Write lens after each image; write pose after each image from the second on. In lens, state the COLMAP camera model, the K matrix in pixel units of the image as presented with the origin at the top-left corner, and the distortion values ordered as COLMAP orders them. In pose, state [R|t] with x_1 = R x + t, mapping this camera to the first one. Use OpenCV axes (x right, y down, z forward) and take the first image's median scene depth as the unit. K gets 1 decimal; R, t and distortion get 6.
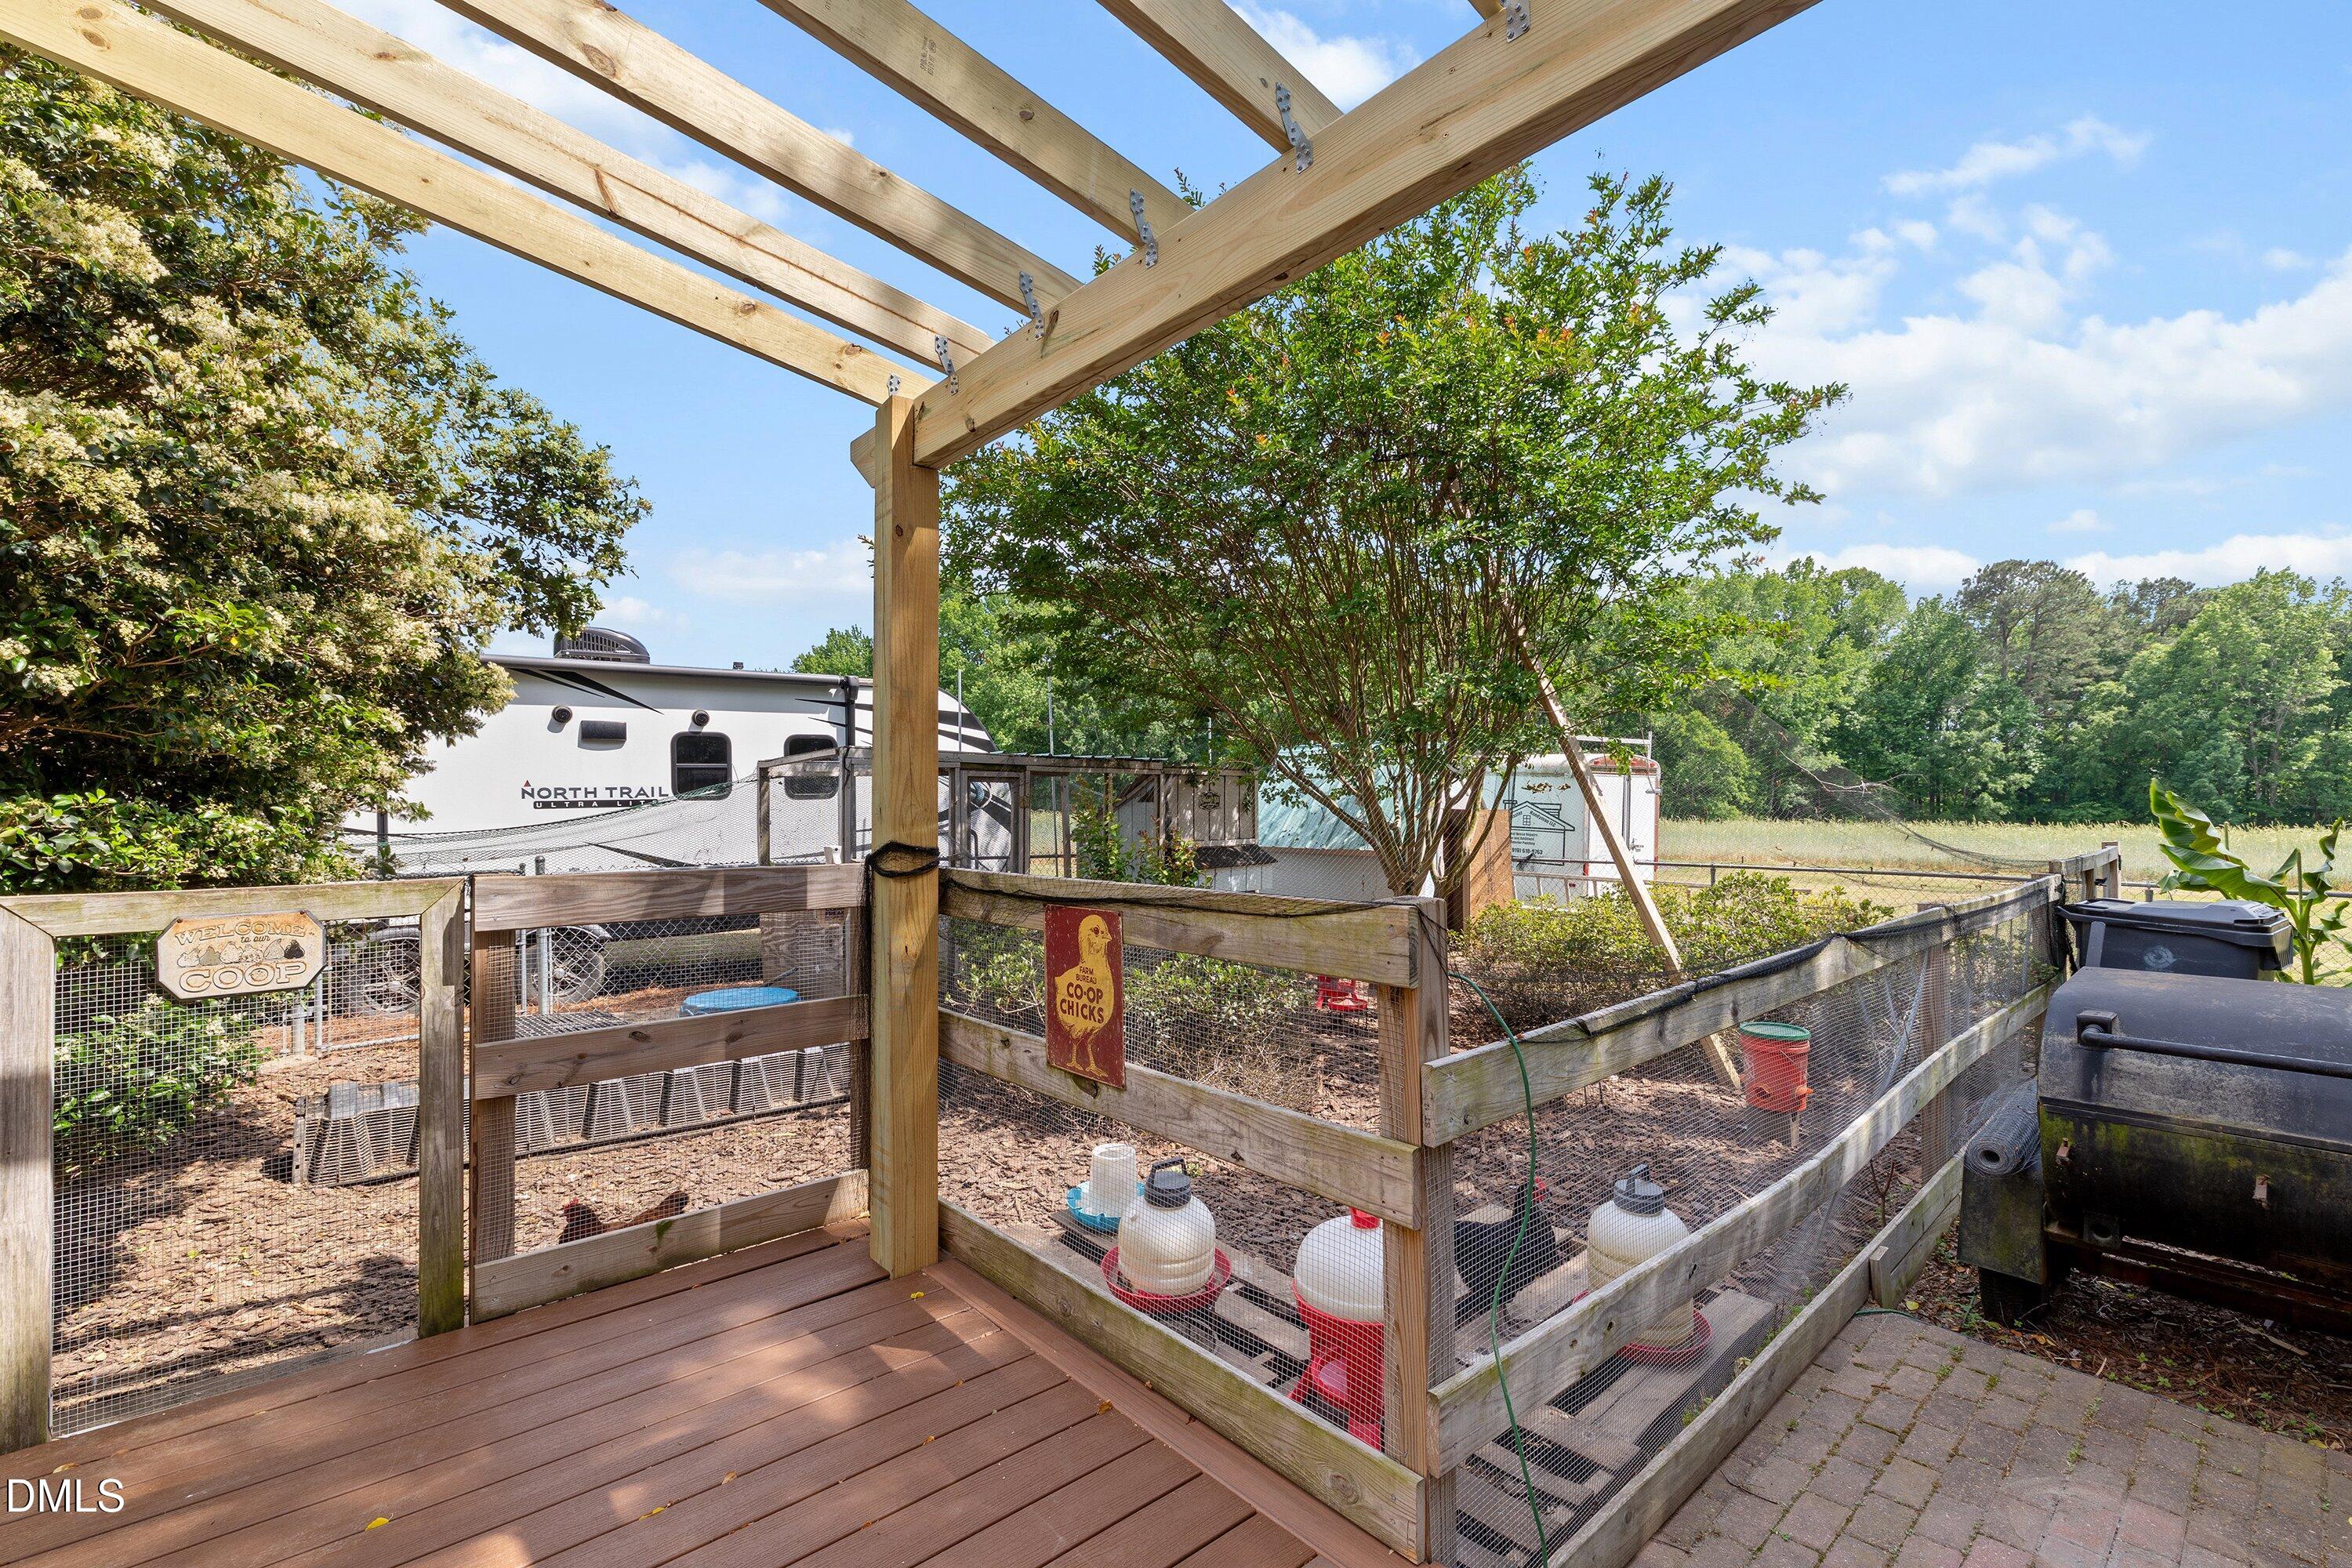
lens RADIAL K [[1021.1, 0, 1172.2], [0, 1021.1, 794.0], [0, 0, 1]] dist [-0.000832, 0.001300]
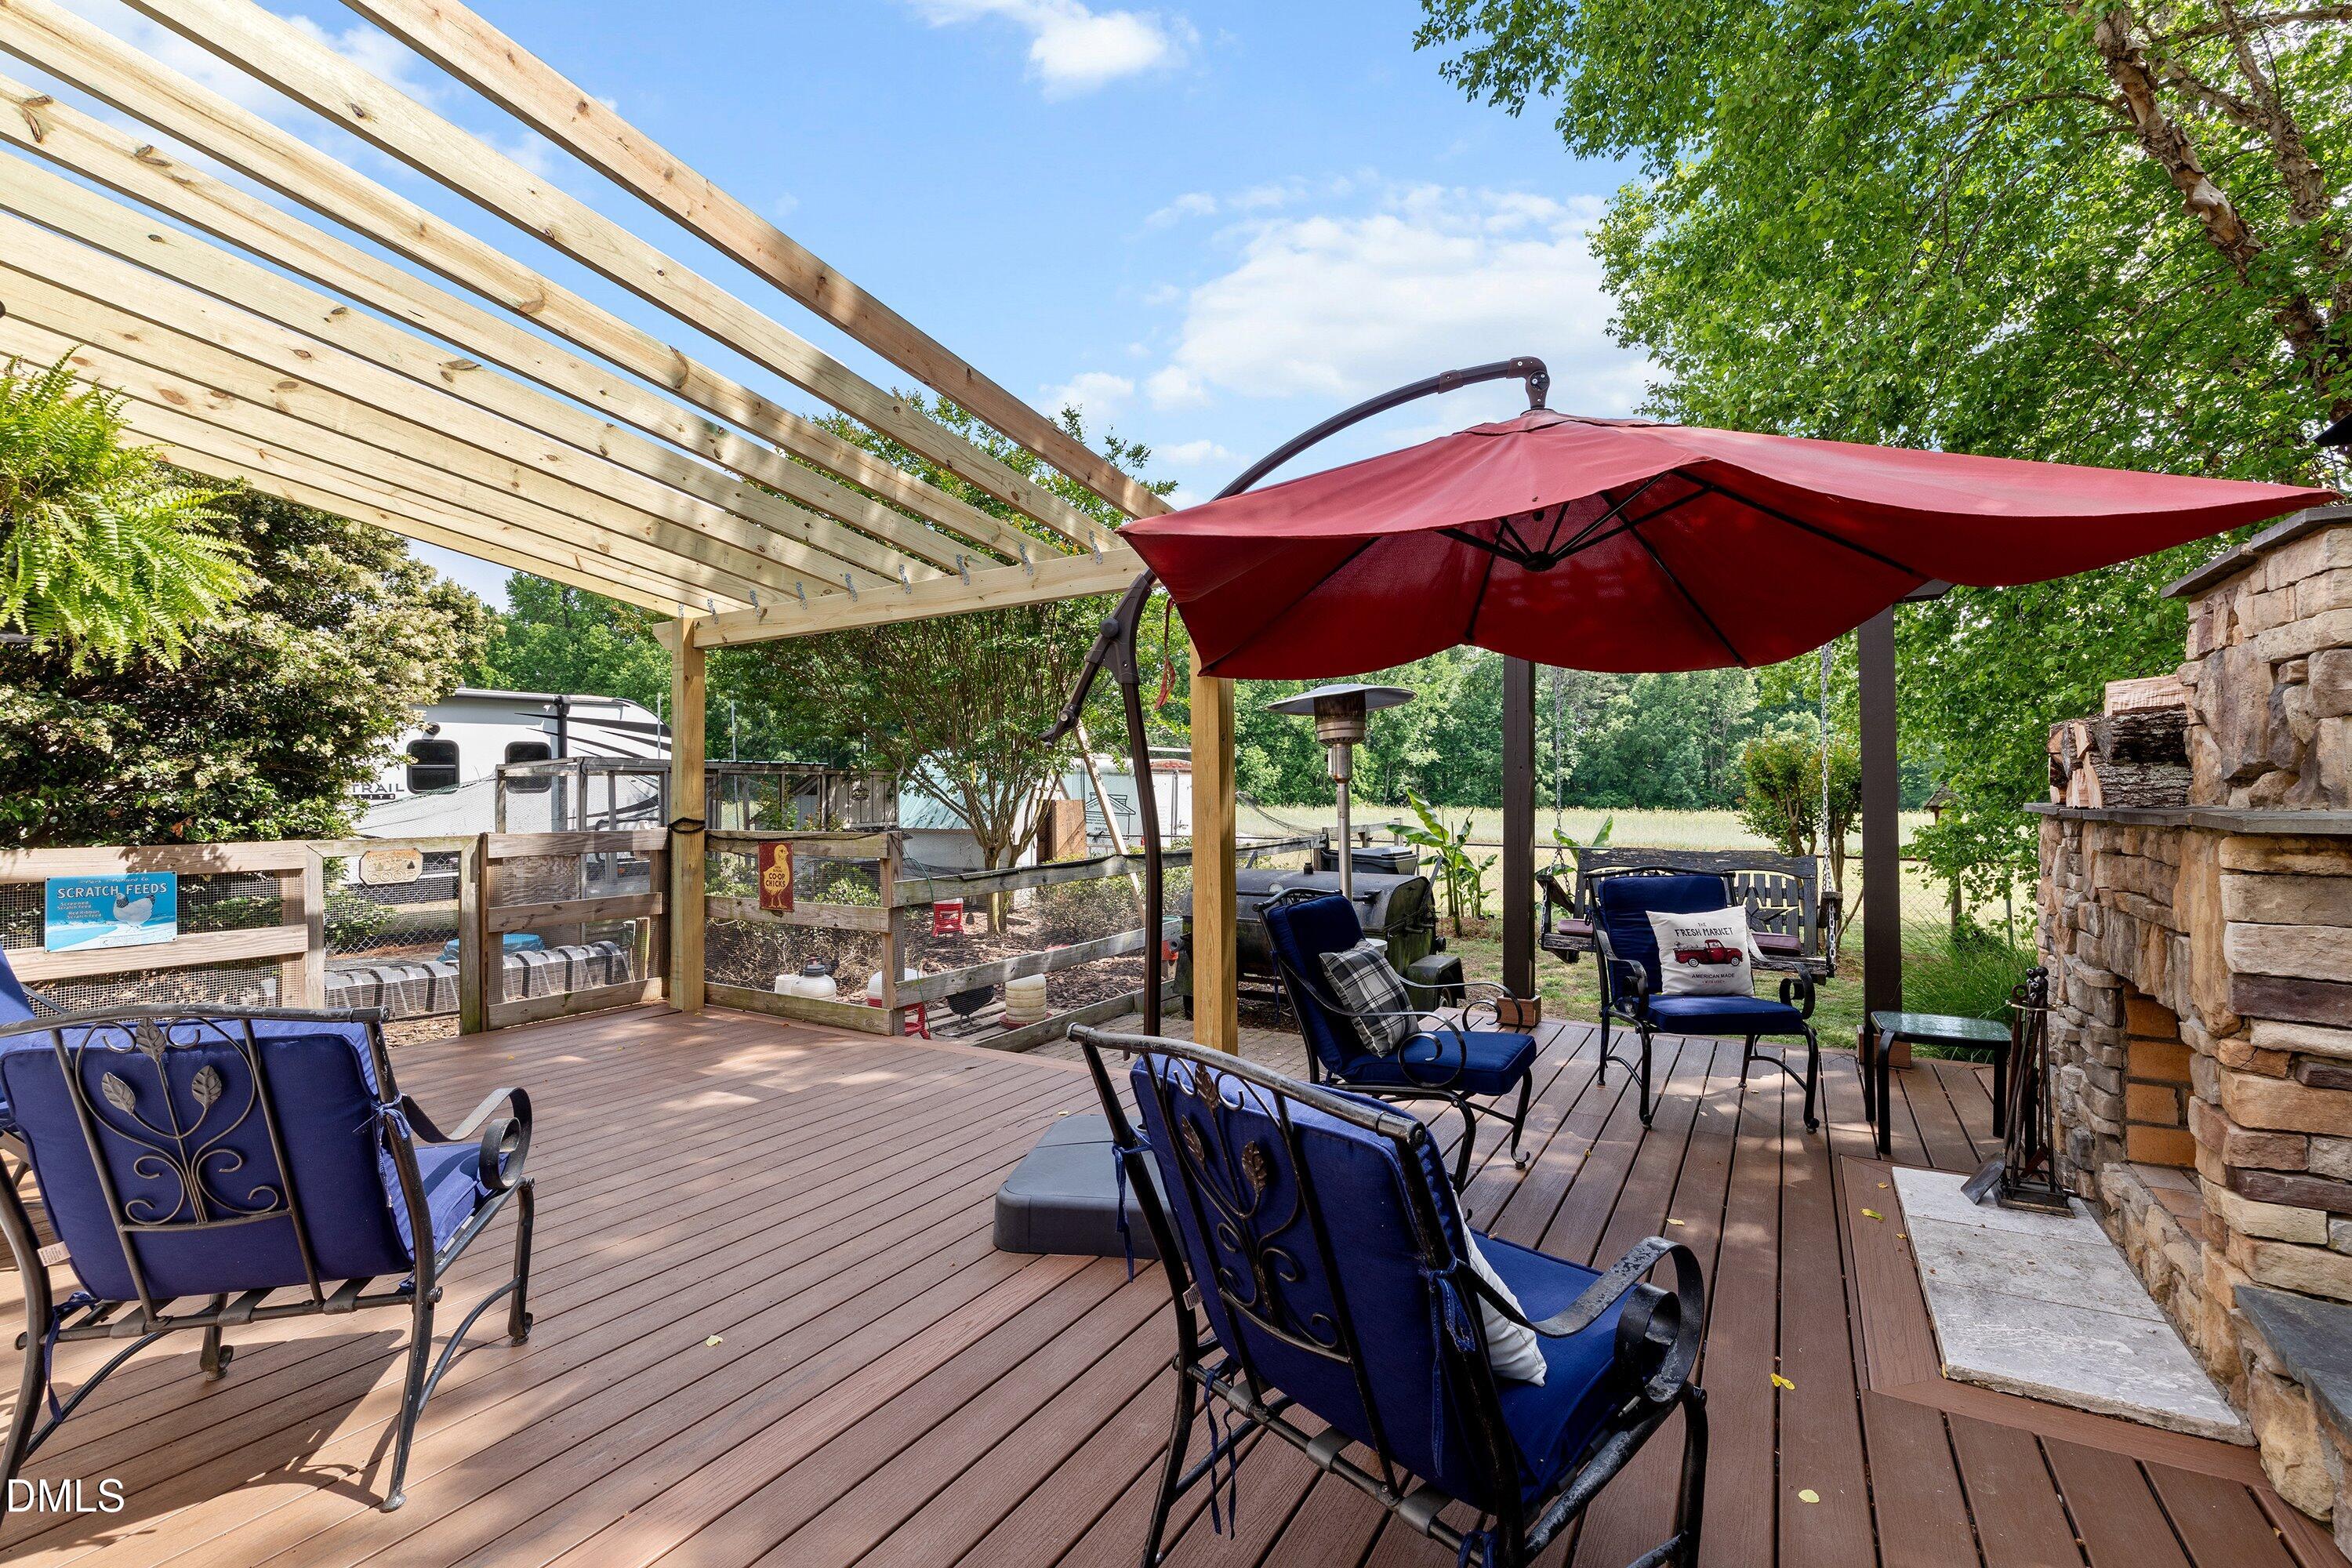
lens RADIAL K [[1021.1, 0, 1178.1], [0, 1021.1, 786.8], [0, 0, 1]] dist [-0.000832, 0.001300]
pose [[0.951902, 0.000575, 0.306403, 0.018908], [-0.001953, 0.999989, 0.004189, -0.008312], [-0.306397, -0.004586, 0.951893, -0.380464]]
